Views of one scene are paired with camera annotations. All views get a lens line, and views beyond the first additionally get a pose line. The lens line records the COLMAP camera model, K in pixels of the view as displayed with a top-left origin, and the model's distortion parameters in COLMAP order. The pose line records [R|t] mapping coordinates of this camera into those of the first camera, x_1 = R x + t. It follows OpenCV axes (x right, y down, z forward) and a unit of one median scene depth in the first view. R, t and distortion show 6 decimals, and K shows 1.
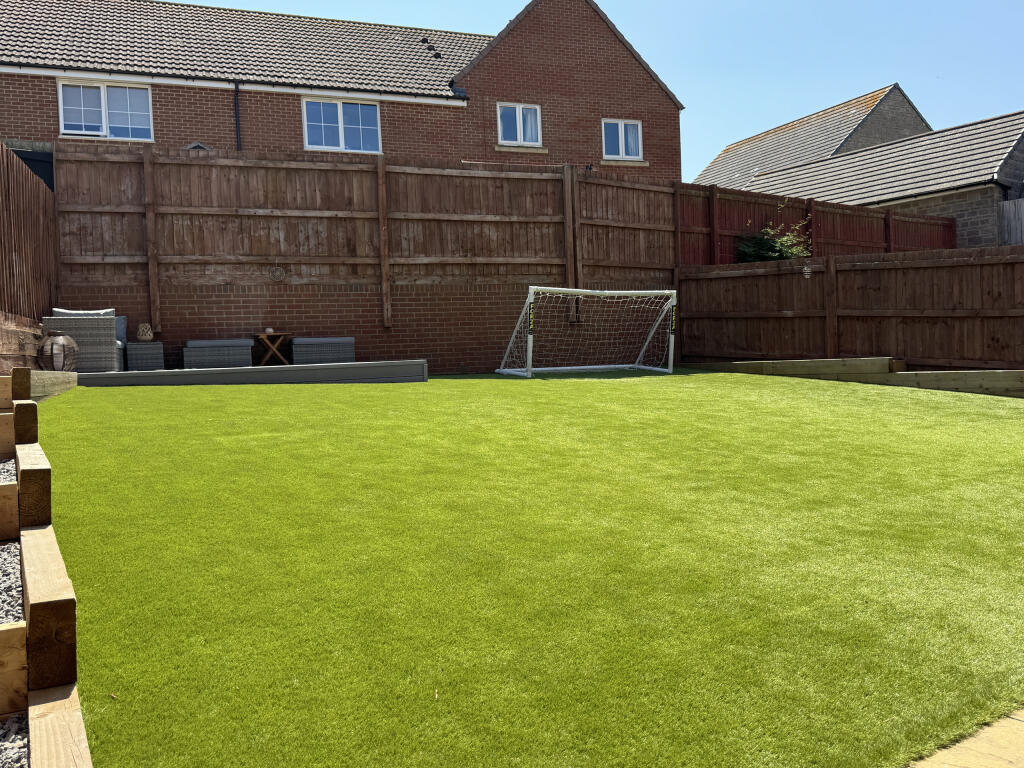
lens RADIAL K [[822.7, 0, 512.0], [0, 822.7, 384.0], [0, 0, 1]] dist [0.180452, -0.335182]
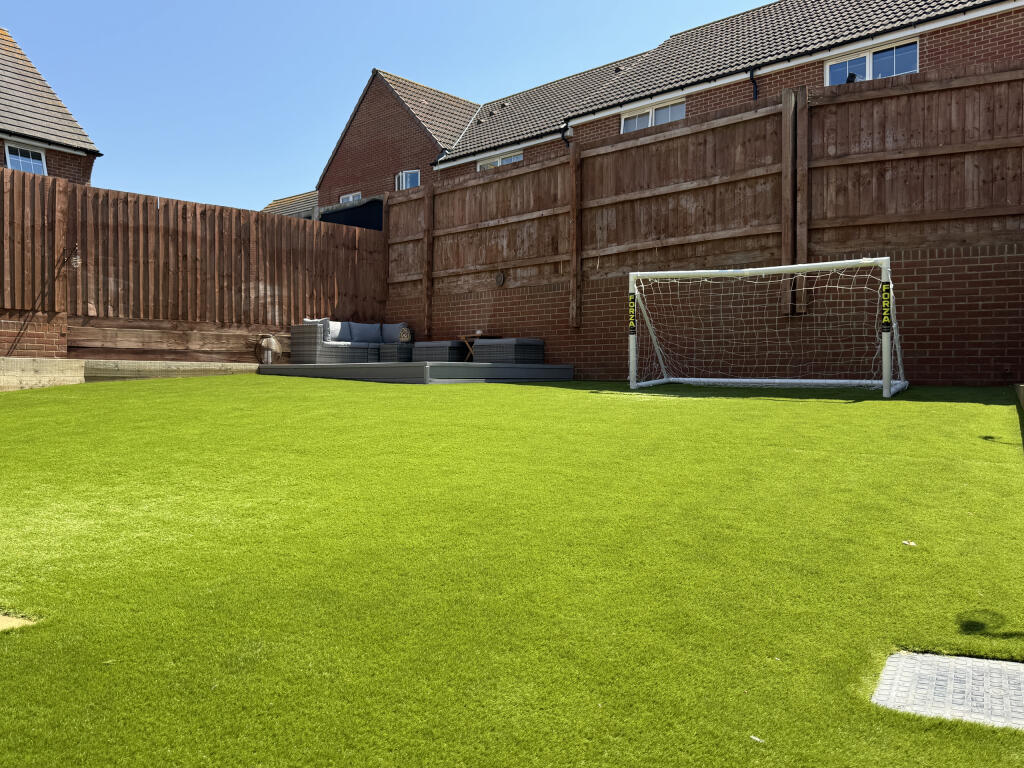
lens RADIAL K [[822.7, 0, 512.0], [0, 822.7, 384.0], [0, 0, 1]] dist [0.180452, -0.335182]
pose [[0.448038, 0.048615, -0.892692, 0.633240], [-0.046644, 0.998432, 0.030963, -0.029802], [0.892797, 0.027766, 0.449602, 0.511862]]
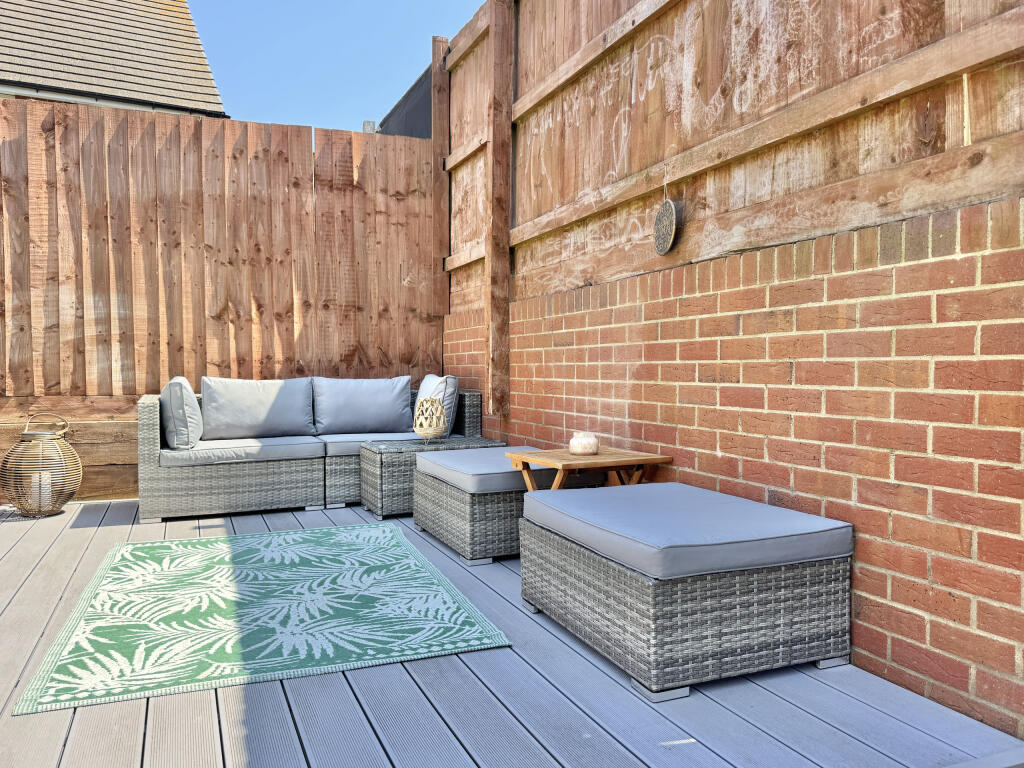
lens RADIAL K [[793.2, 0, 512.0], [0, 793.2, 384.0], [0, 0, 1]] dist [0.027626, -0.003915]
pose [[0.036591, 0.063319, -0.997322, -0.029655], [-0.026420, 0.997703, 0.062374, -0.091135], [0.998981, 0.024067, 0.038180, 0.887069]]
